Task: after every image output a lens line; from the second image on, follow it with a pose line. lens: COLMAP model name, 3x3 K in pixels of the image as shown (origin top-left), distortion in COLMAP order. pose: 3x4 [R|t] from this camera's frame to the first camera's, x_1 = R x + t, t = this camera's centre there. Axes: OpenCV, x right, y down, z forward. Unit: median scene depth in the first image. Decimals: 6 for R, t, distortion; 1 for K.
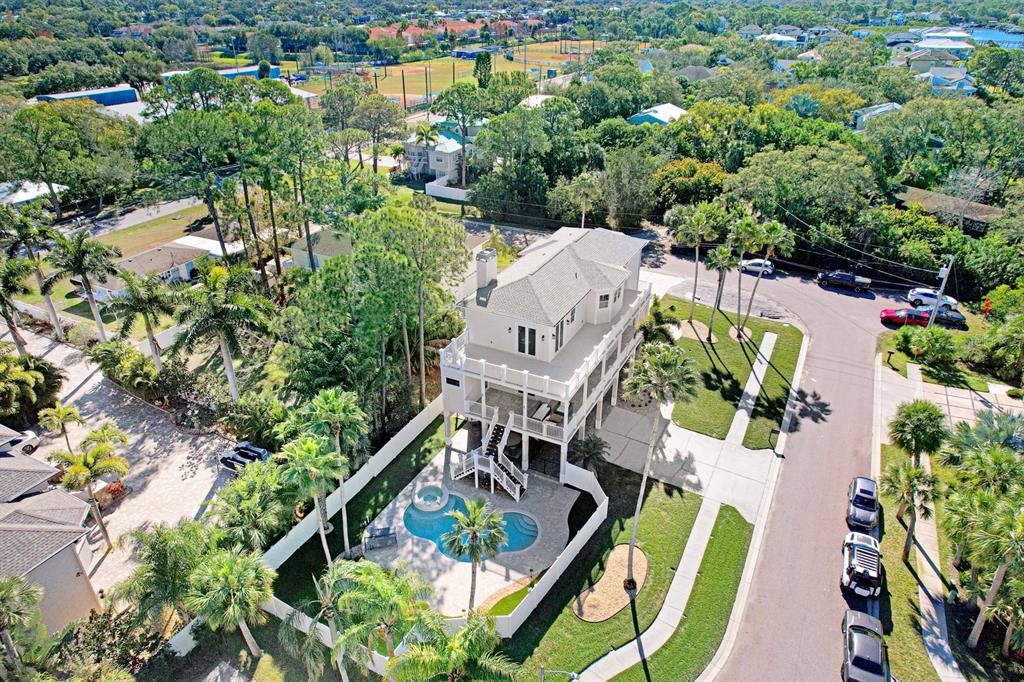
lens RADIAL K [[642.3, 0, 502.4], [0, 642.3, 342.6], [0, 0, 1]] dist [0.003906, 0.001719]
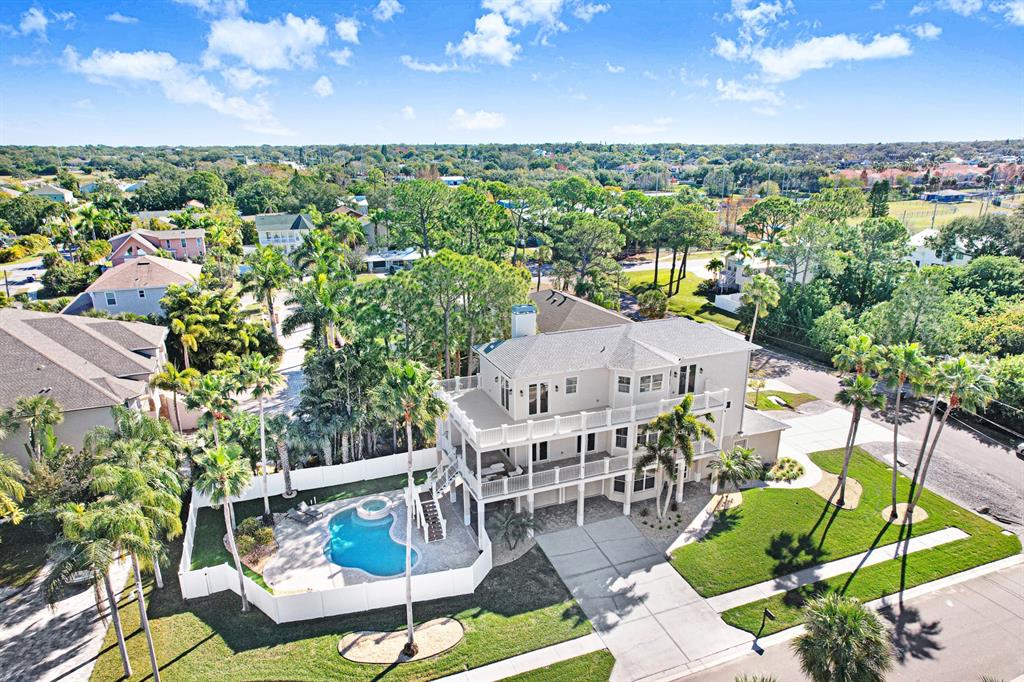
lens RADIAL K [[642.3, 0, 502.4], [0, 642.3, 342.6], [0, 0, 1]] dist [0.003906, 0.001719]
pose [[0.753666, 0.192404, -0.628465, 0.502374], [-0.313965, 0.945434, -0.087069, 0.008905], [0.577419, 0.262937, 0.772950, 0.181446]]
